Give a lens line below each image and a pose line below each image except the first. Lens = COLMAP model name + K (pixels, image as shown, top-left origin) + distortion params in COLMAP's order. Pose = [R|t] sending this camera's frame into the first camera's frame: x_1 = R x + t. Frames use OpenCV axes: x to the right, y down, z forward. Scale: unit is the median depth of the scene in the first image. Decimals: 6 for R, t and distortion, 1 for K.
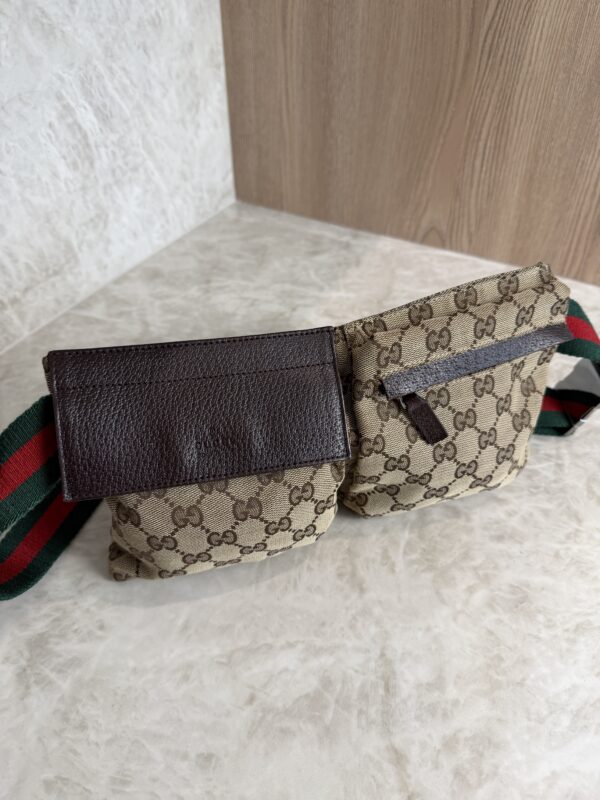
lens RADIAL K [[590.0, 0, 297.0], [0, 590.0, 397.1], [0, 0, 1]] dist [-0.026569, 0.002779]
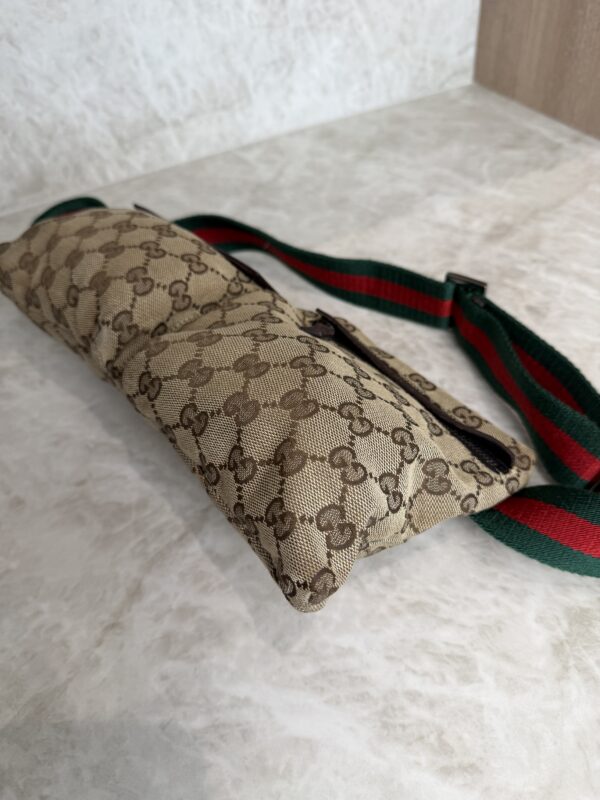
lens RADIAL K [[597.1, 0, 300.0], [0, 597.1, 400.0], [0, 0, 1]] dist [-0.045320, 0.012052]
pose [[0.809000, 0.374230, -0.453288, 0.374430], [-0.320160, 0.927259, 0.194135, 0.024276], [0.492966, -0.011930, 0.869967, 0.148612]]
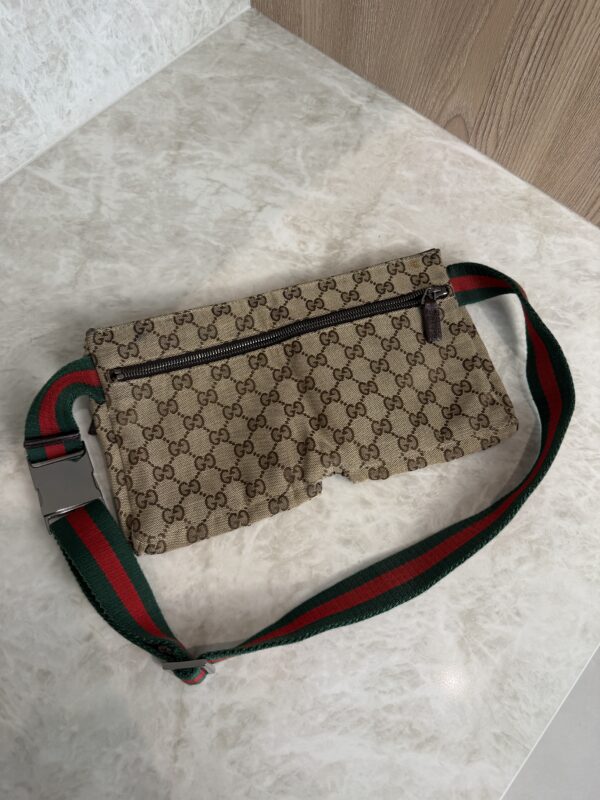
lens RADIAL K [[586.2, 0, 295.1], [0, 586.2, 398.9], [0, 0, 1]] dist [-0.023406, 0.004261]
pose [[0.973124, 0.219160, -0.070701, 0.187551], [-0.165067, 0.877928, 0.449438, -0.328192], [0.160570, -0.425688, 0.890509, 0.090266]]
